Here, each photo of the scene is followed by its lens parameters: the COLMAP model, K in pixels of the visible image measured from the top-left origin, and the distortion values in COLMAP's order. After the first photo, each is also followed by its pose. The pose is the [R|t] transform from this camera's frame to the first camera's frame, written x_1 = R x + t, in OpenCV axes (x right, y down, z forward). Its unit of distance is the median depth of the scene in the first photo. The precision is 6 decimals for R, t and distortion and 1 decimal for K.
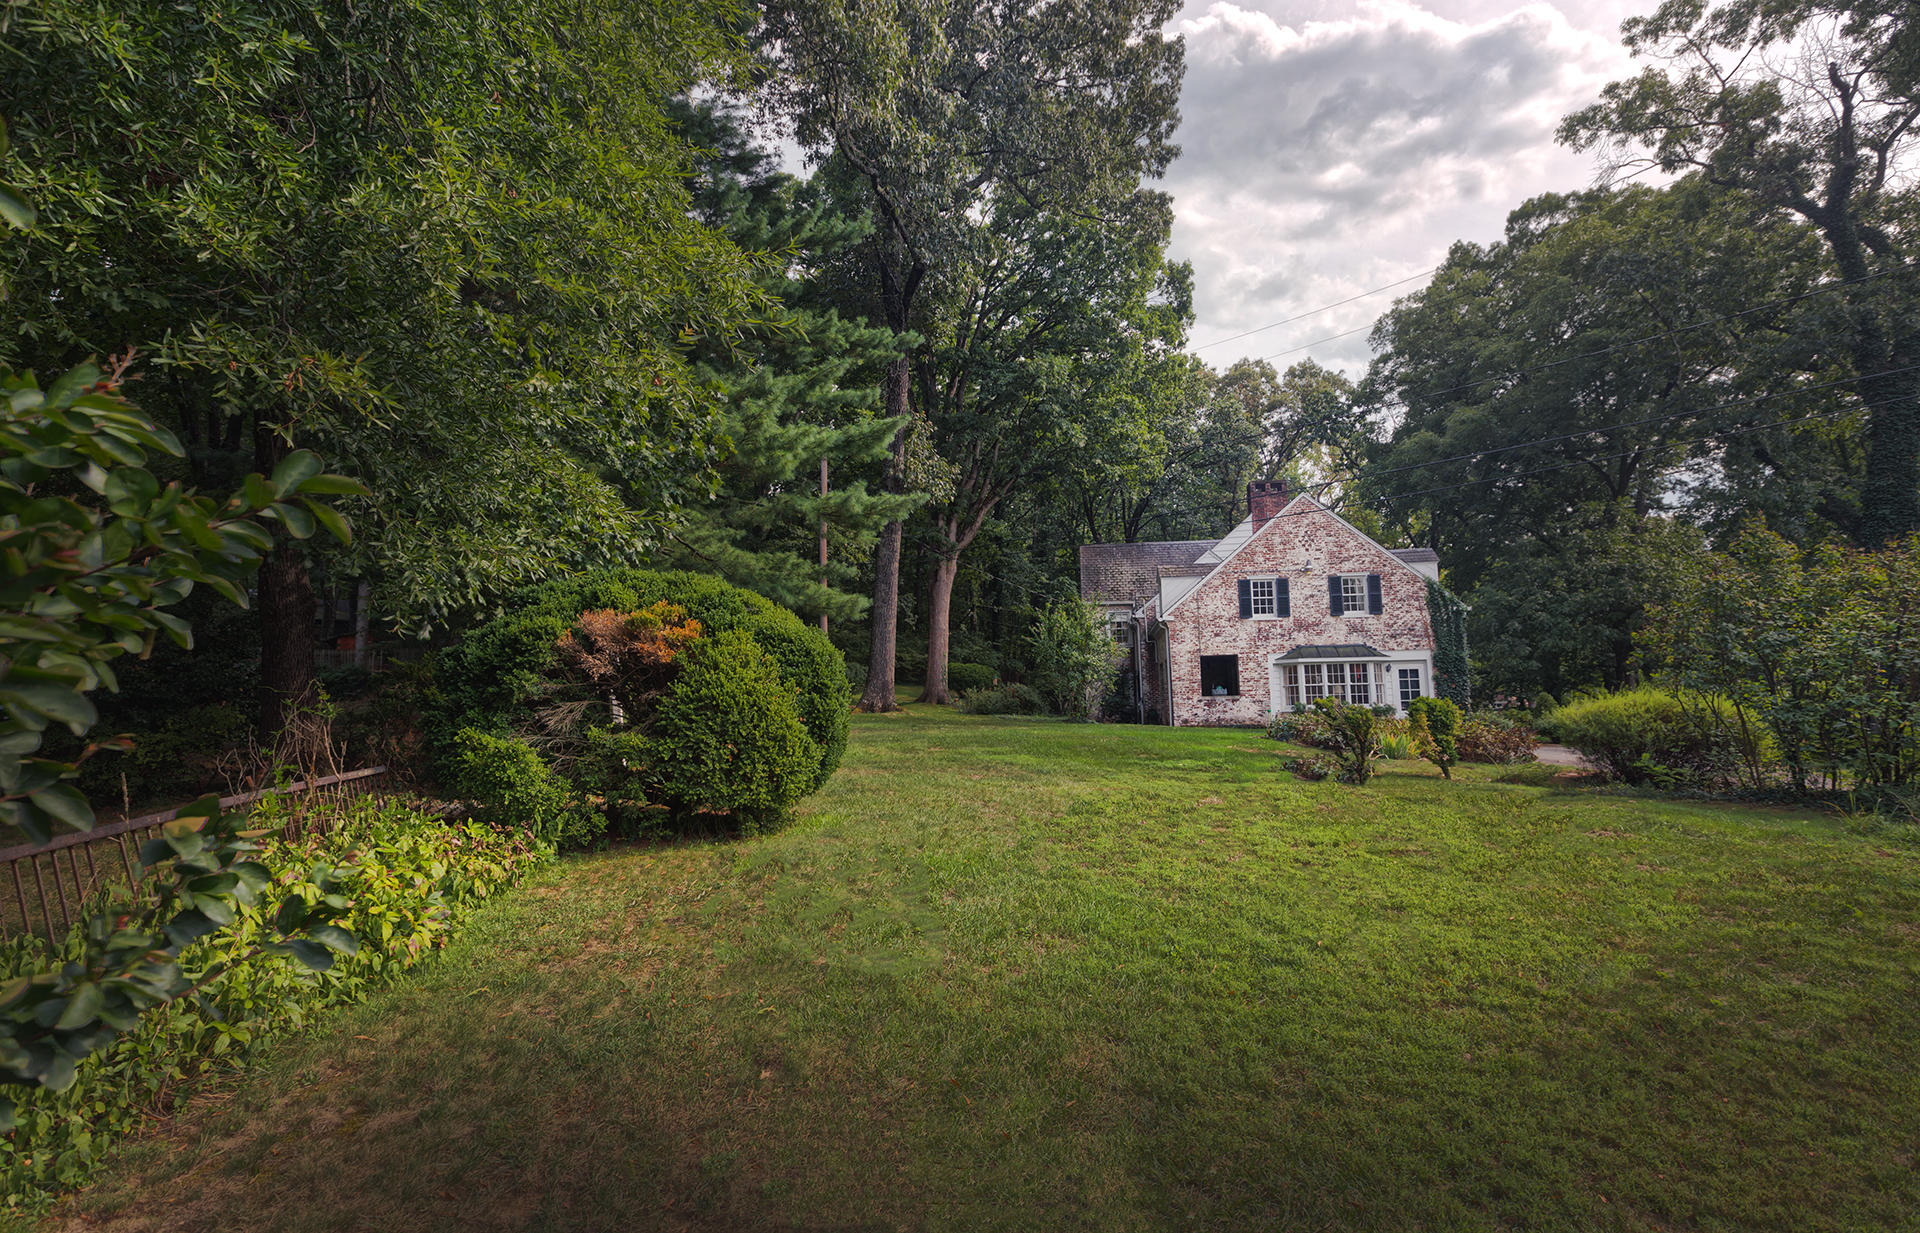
lens RADIAL K [[879.7, 0, 952.2], [0, 879.7, 614.7], [0, 0, 1]] dist [-0.002570, 0.000345]
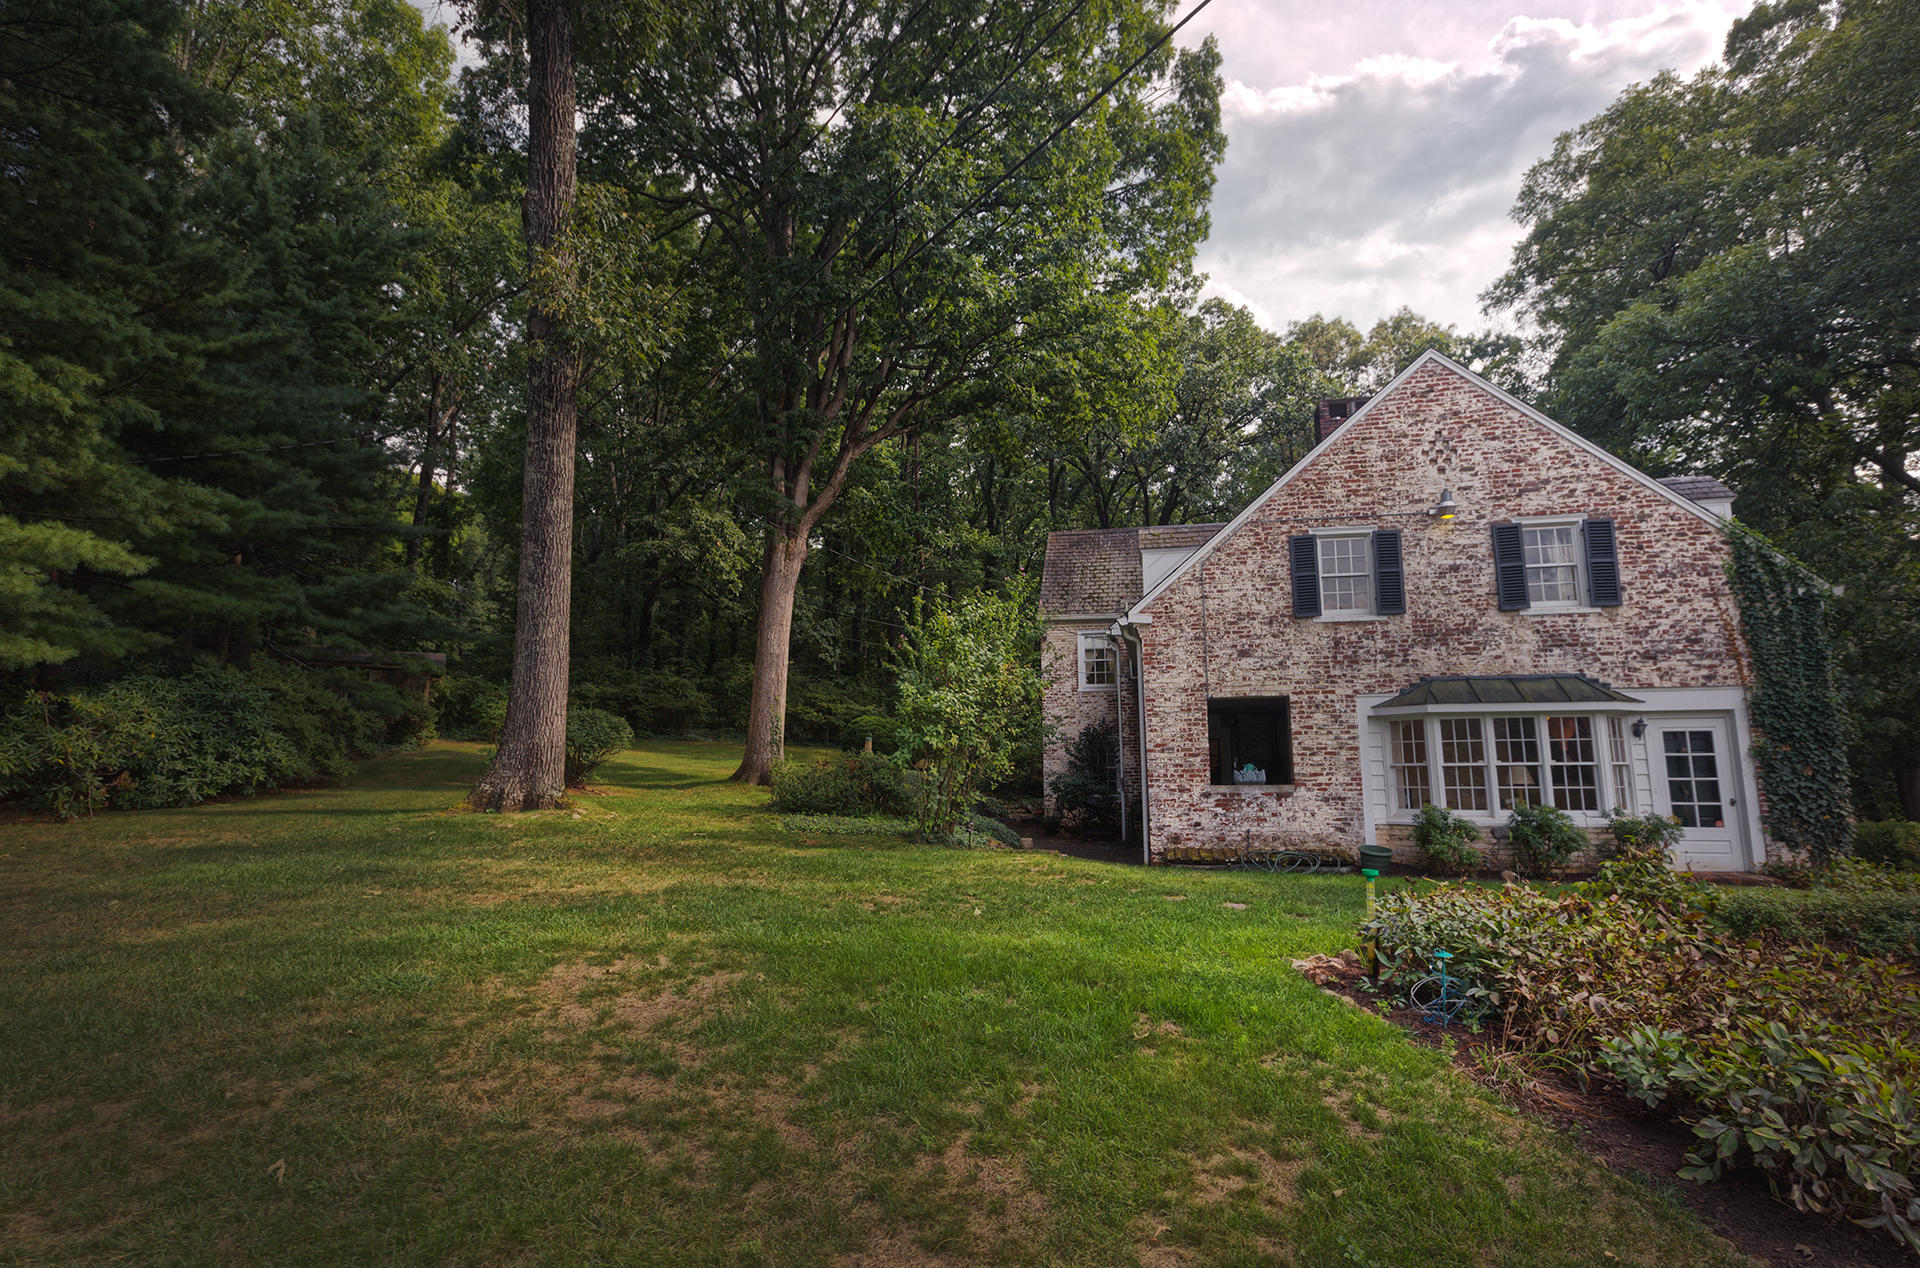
lens RADIAL K [[879.9, 0, 969.1], [0, 879.9, 645.7], [0, 0, 1]] dist [0.002679, -0.000849]
pose [[0.998054, 0.004032, -0.062218, 0.187266], [-0.005901, 0.999536, -0.029879, 0.034050], [0.062068, 0.030188, 0.997615, 0.532004]]
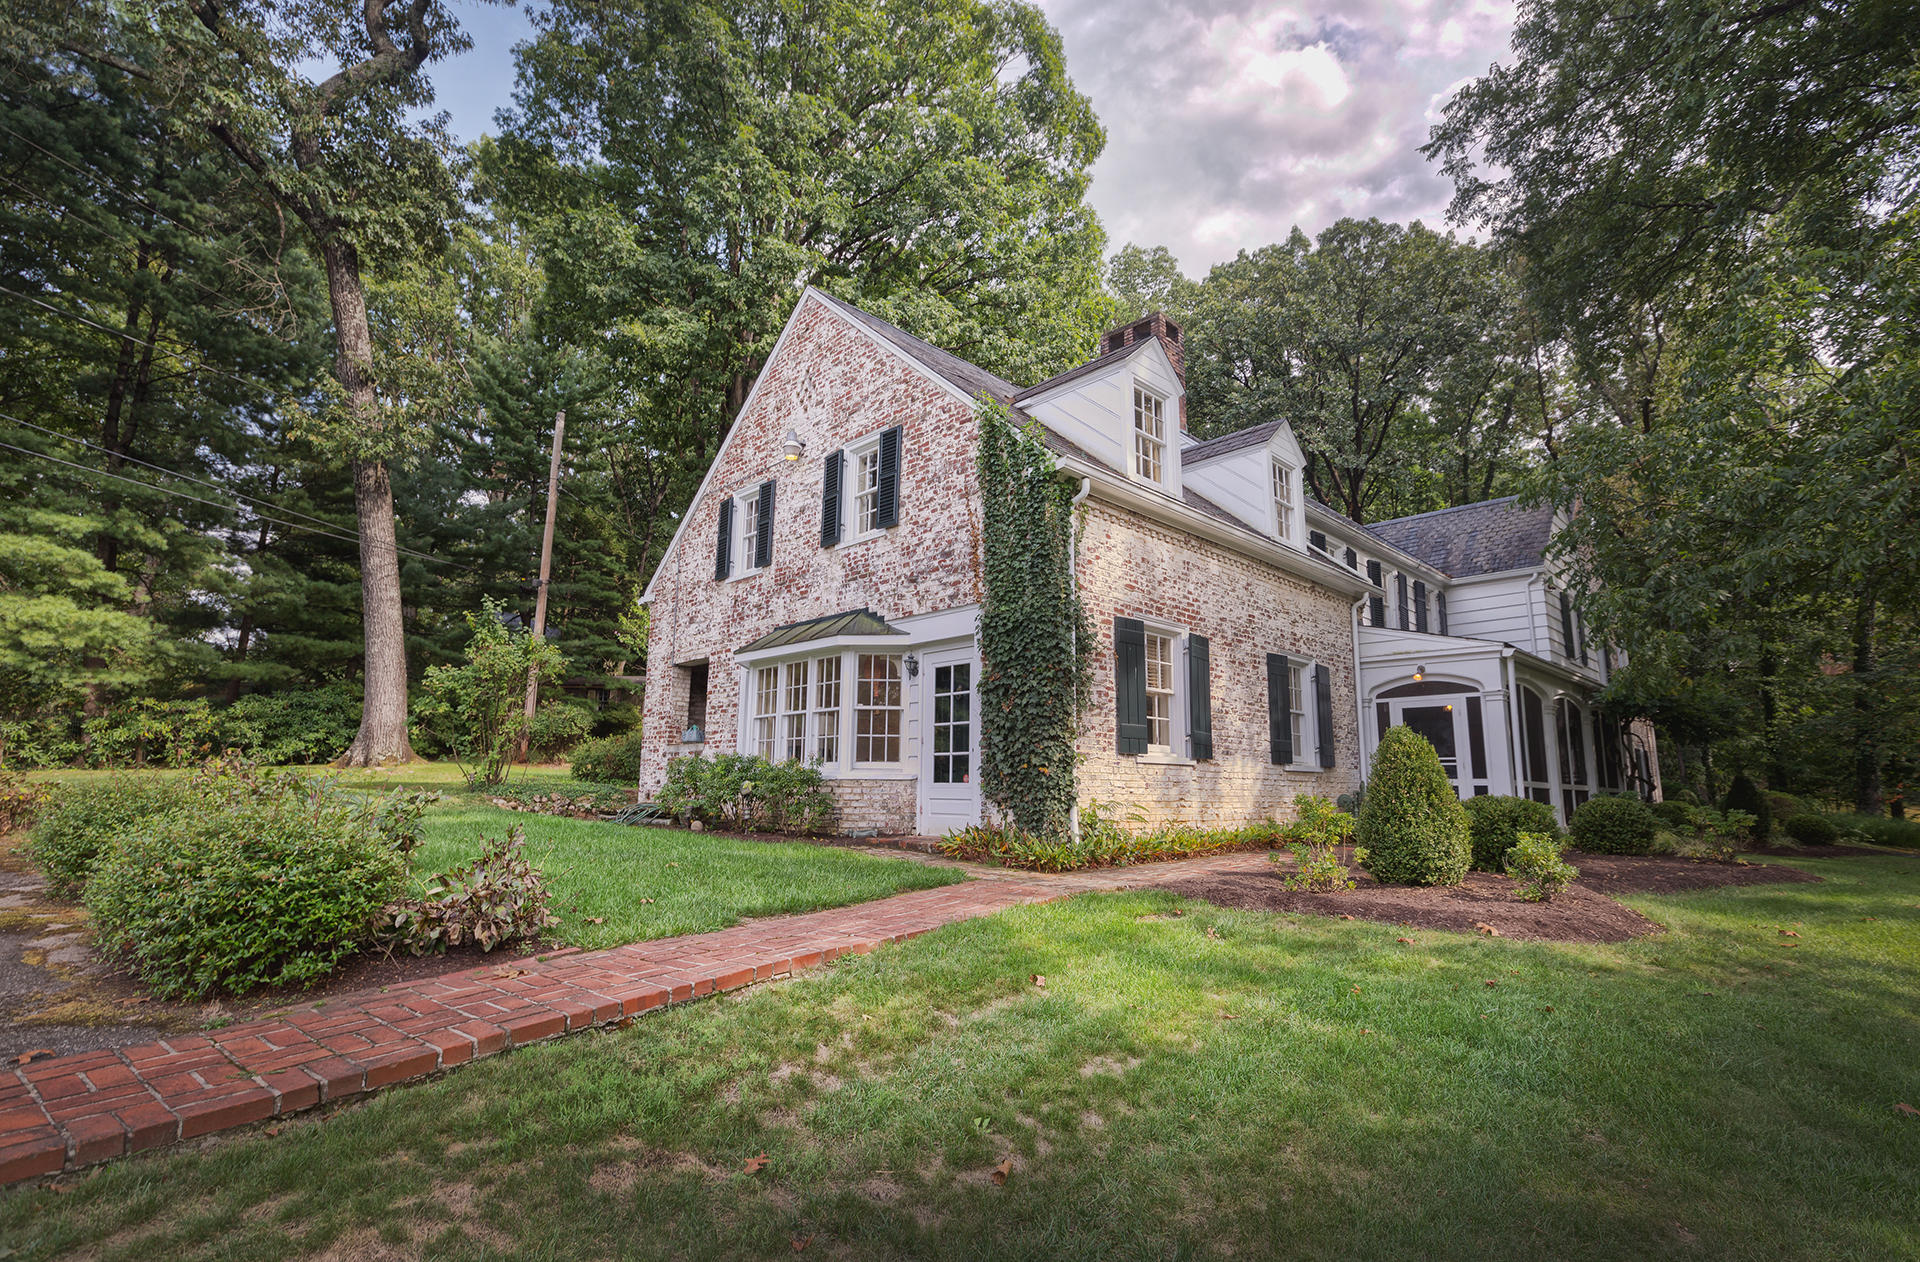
lens RADIAL K [[879.9, 0, 956.8], [0, 879.9, 624.3], [0, 0, 1]] dist [0.002679, -0.000849]
pose [[0.797164, -0.086289, -0.597565, 0.724836], [0.046495, 0.995569, -0.081737, 0.073556], [0.601970, 0.037374, 0.797643, 0.706057]]
